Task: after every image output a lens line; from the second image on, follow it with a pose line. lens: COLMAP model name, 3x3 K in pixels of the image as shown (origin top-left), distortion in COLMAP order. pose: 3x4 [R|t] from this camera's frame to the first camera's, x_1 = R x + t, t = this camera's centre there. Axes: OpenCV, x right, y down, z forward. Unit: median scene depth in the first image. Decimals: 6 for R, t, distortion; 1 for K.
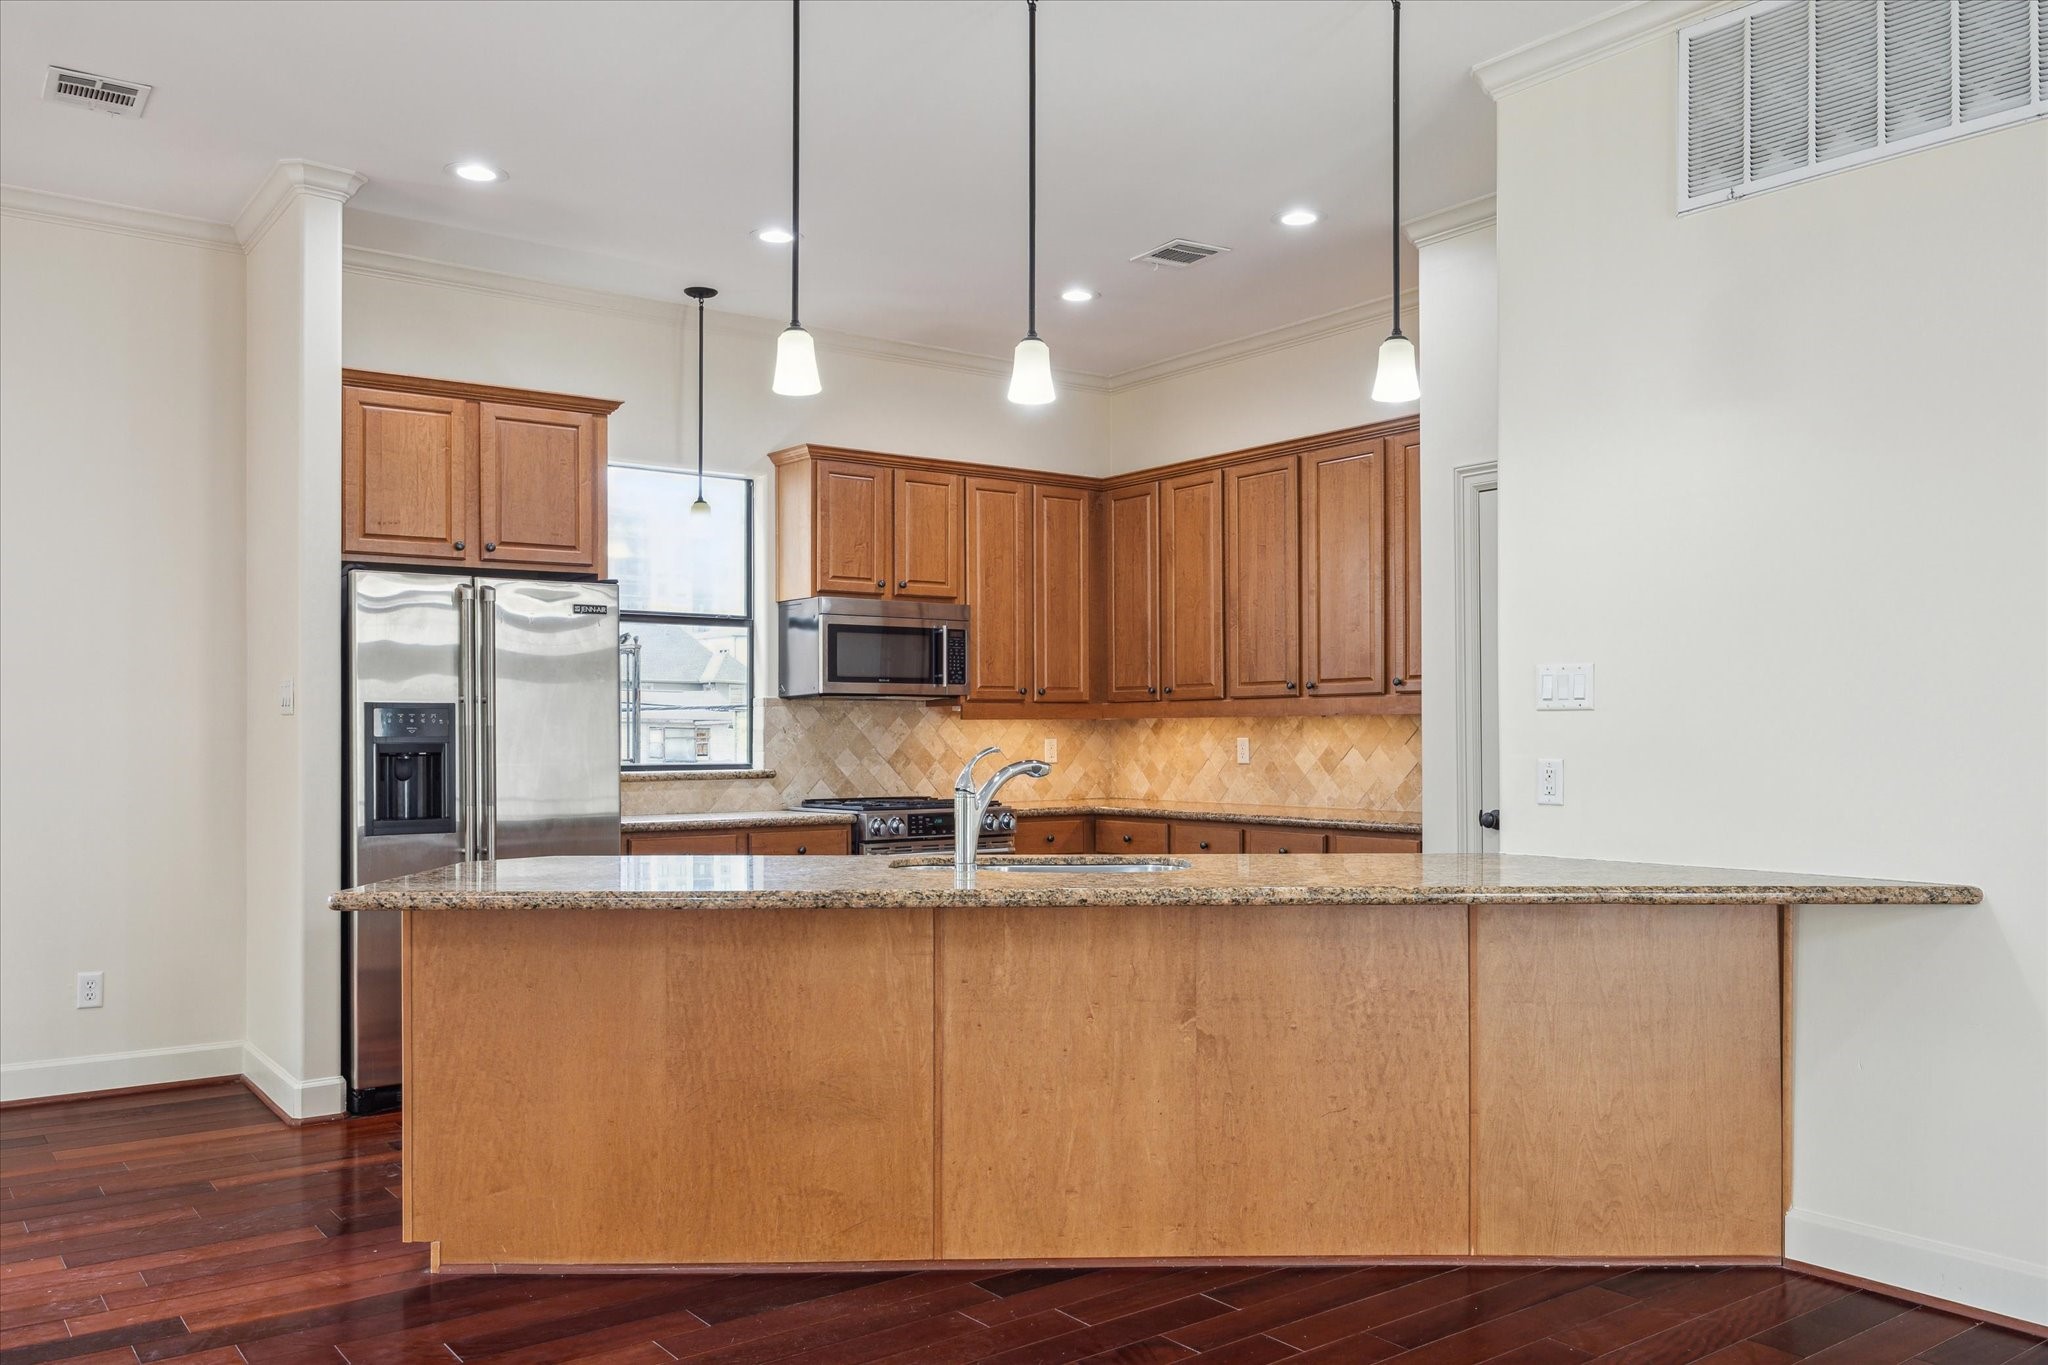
lens RADIAL K [[1585.4, 0, 973.3], [0, 1585.4, 722.2], [0, 0, 1]] dist [-0.005402, 0.000331]
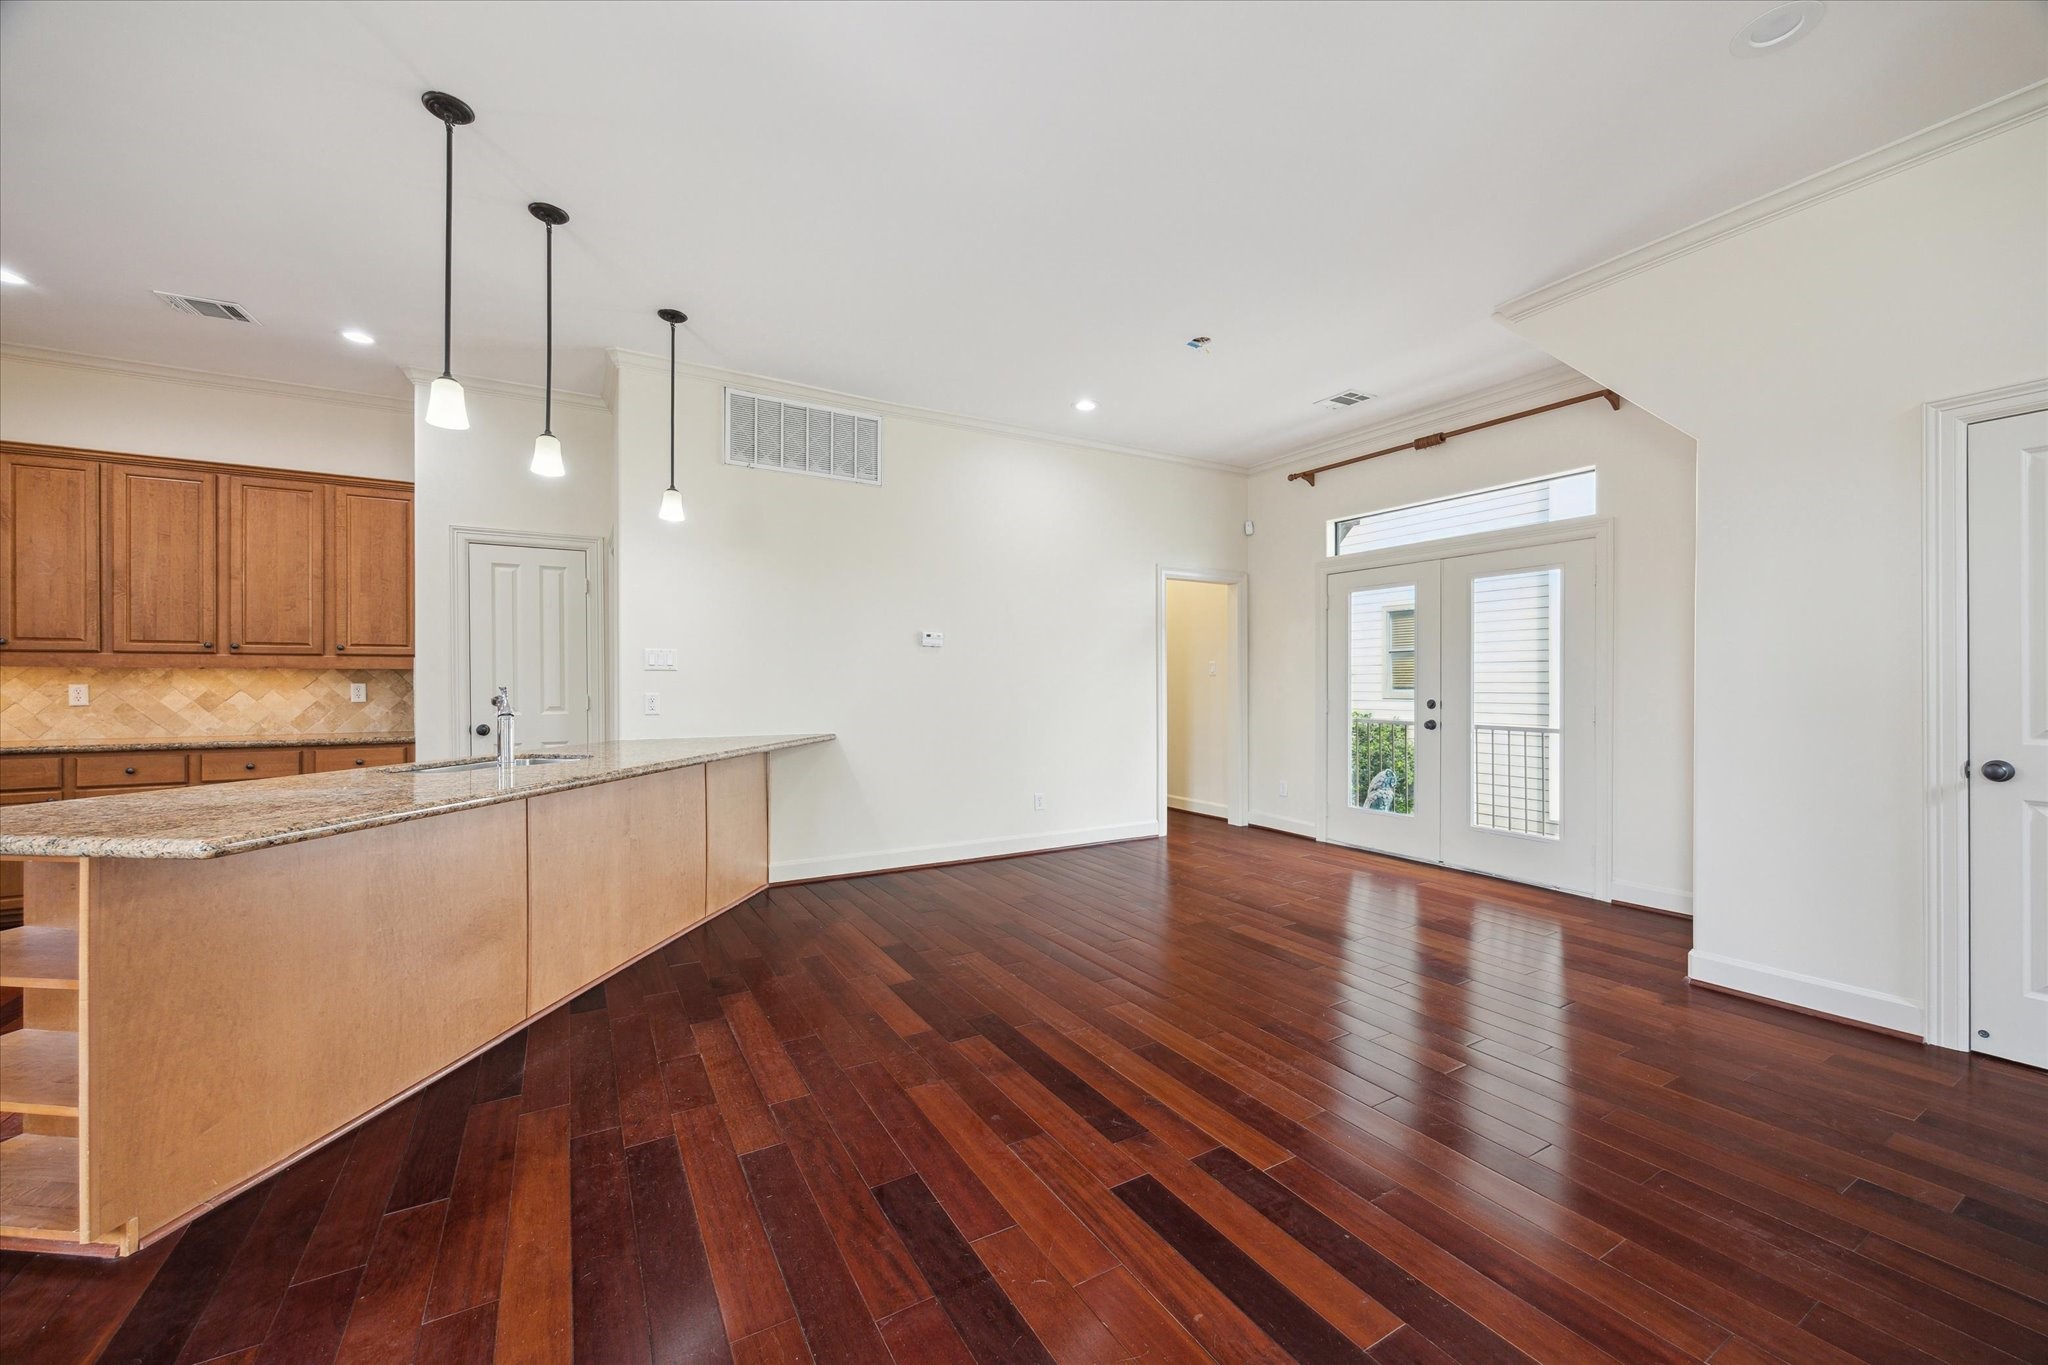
lens RADIAL K [[795.3, 0, 1054.0], [0, 795.3, 688.0], [0, 0, 1]] dist [-0.000645, -0.000240]
pose [[0.086063, -0.000040, 0.996290, -0.397064], [-0.007752, 0.999970, 0.000710, 0.006885], [-0.996260, -0.007785, 0.086060, 0.224217]]
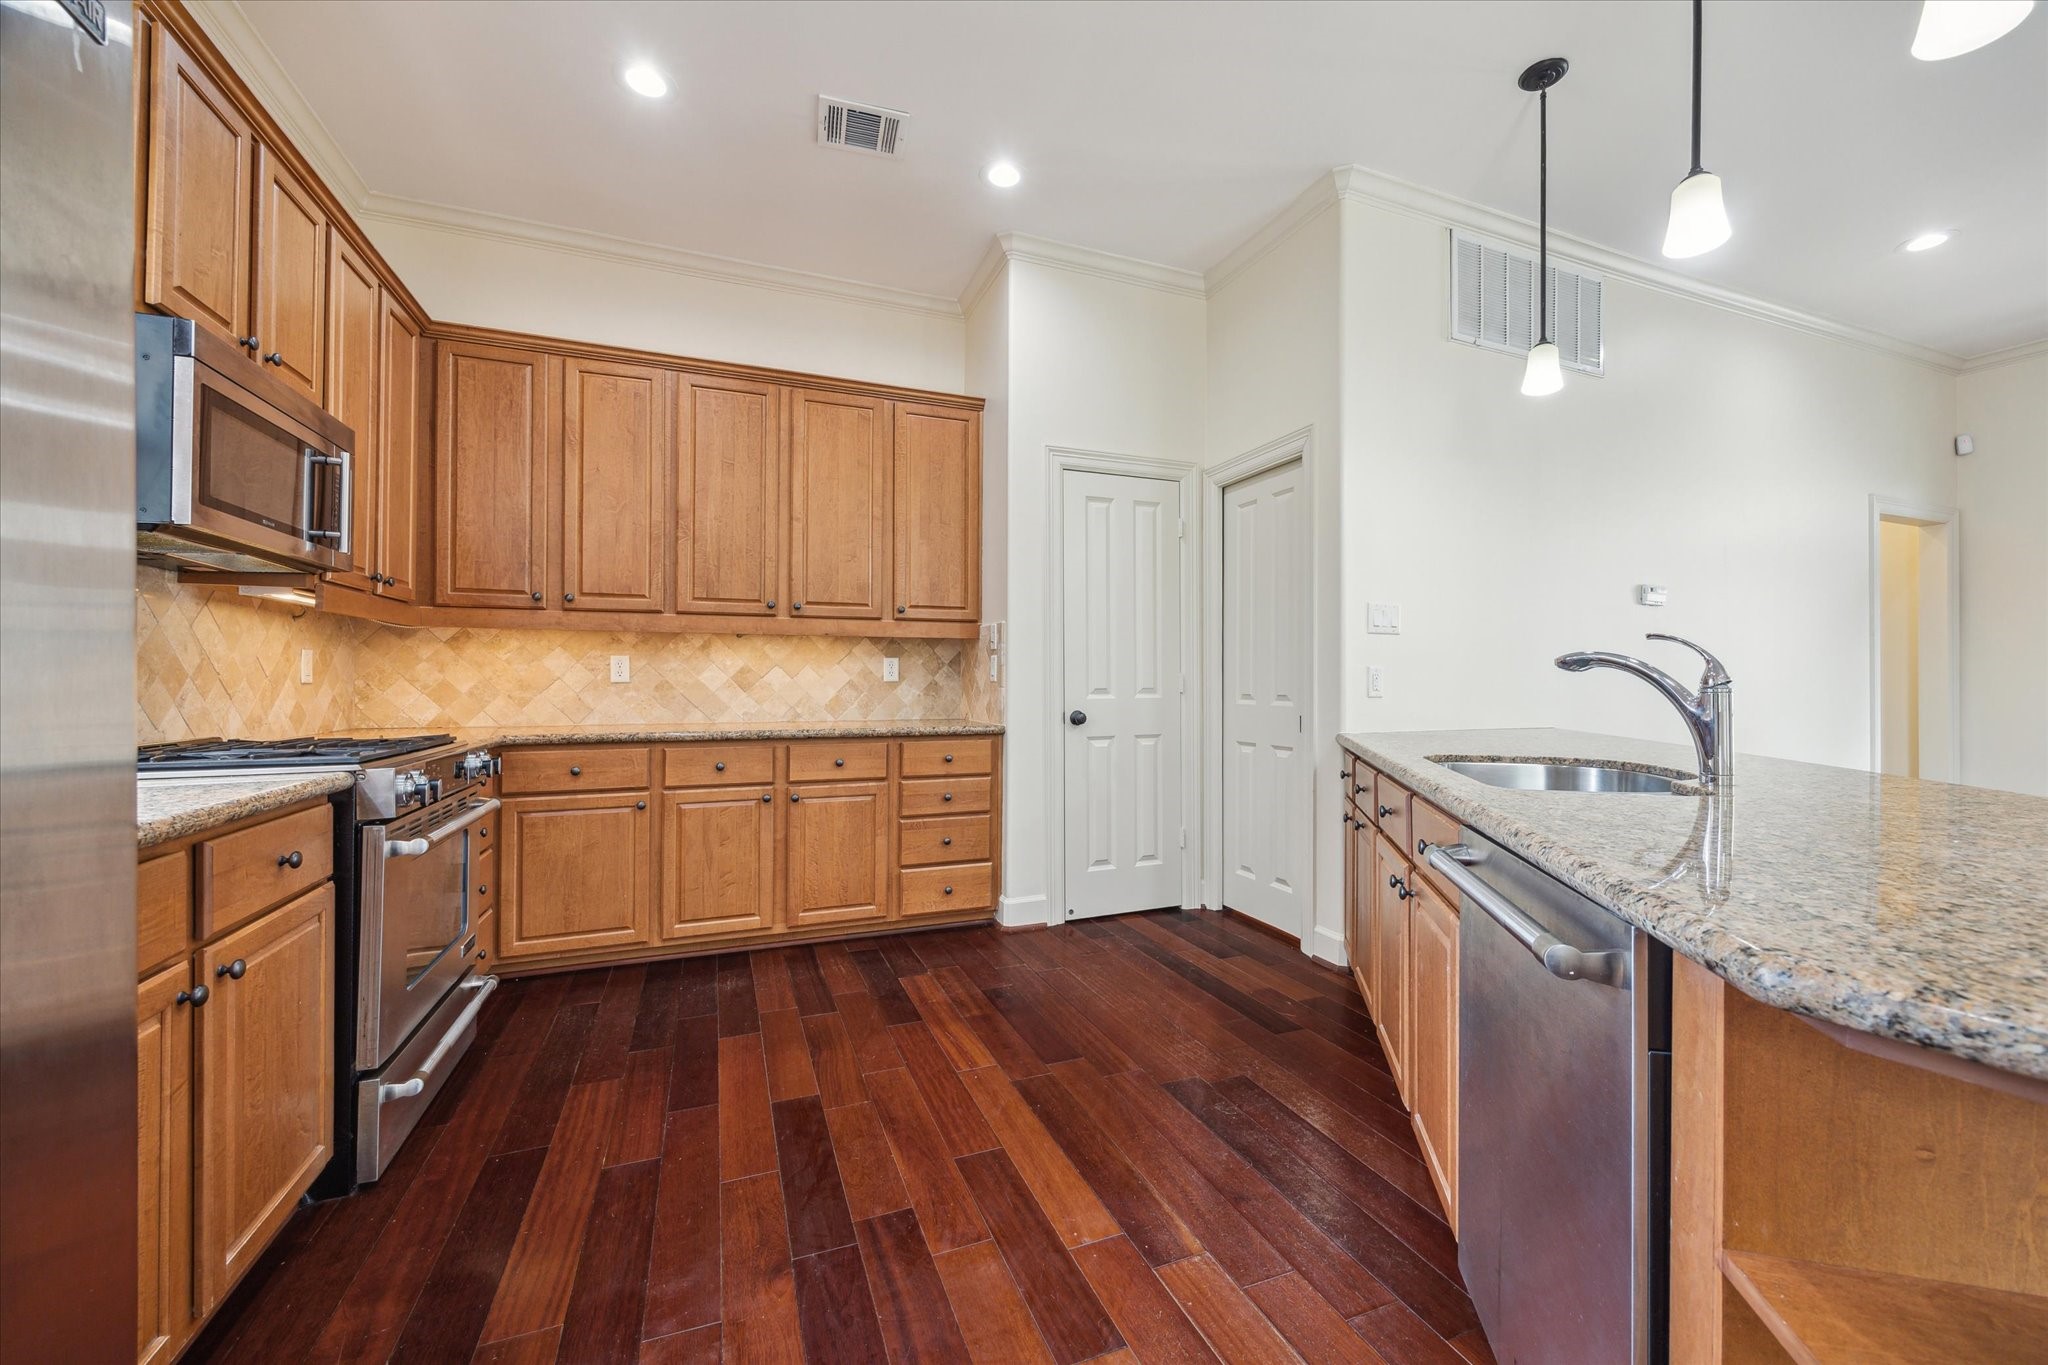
lens RADIAL K [[789.8, 0, 1058.2], [0, 789.8, 676.5], [0, 0, 1]] dist [0.000225, -0.000027]
pose [[0.231718, 0.009426, 0.972737, -0.253380], [-0.011107, 0.999914, -0.007044, 0.024717], [-0.972720, -0.009172, 0.231803, 0.679077]]
